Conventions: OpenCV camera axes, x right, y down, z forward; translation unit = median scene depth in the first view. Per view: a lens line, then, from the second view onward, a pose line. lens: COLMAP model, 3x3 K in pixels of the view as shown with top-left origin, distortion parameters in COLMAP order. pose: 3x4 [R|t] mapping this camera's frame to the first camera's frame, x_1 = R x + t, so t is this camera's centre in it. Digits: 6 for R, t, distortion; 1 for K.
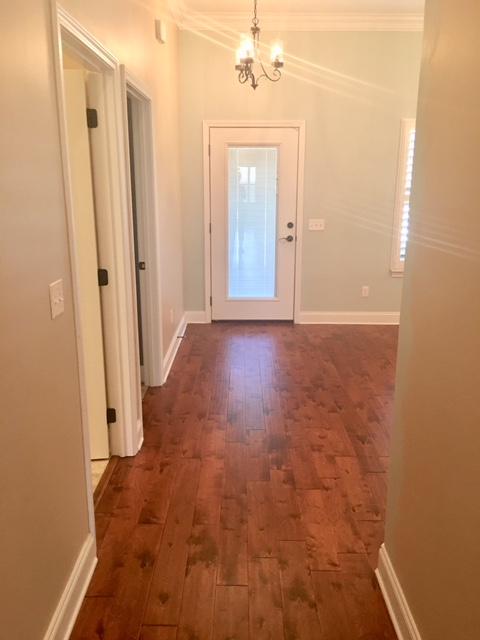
lens RADIAL K [[539.5, 0, 240.0], [0, 539.5, 320.0], [0, 0, 1]] dist [0.007911, 0.002984]
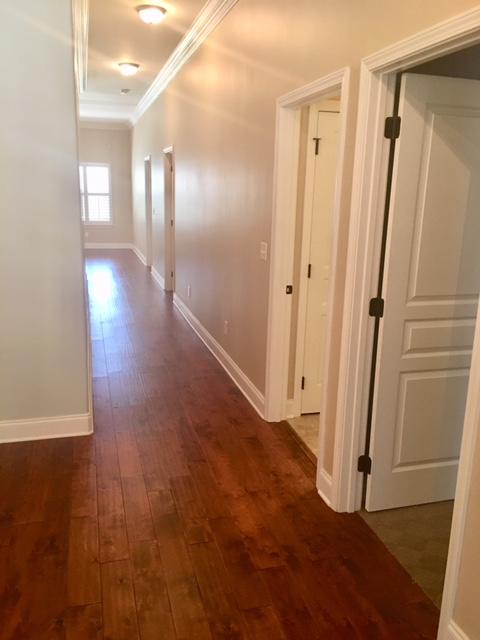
lens RADIAL K [[539.5, 0, 240.0], [0, 539.5, 320.0], [0, 0, 1]] dist [0.007911, 0.002984]
pose [[-0.961773, 0.043433, -0.270383, 0.096510], [-0.090929, 0.880678, 0.464906, -0.236525], [0.258313, 0.471720, -0.843063, 0.896284]]
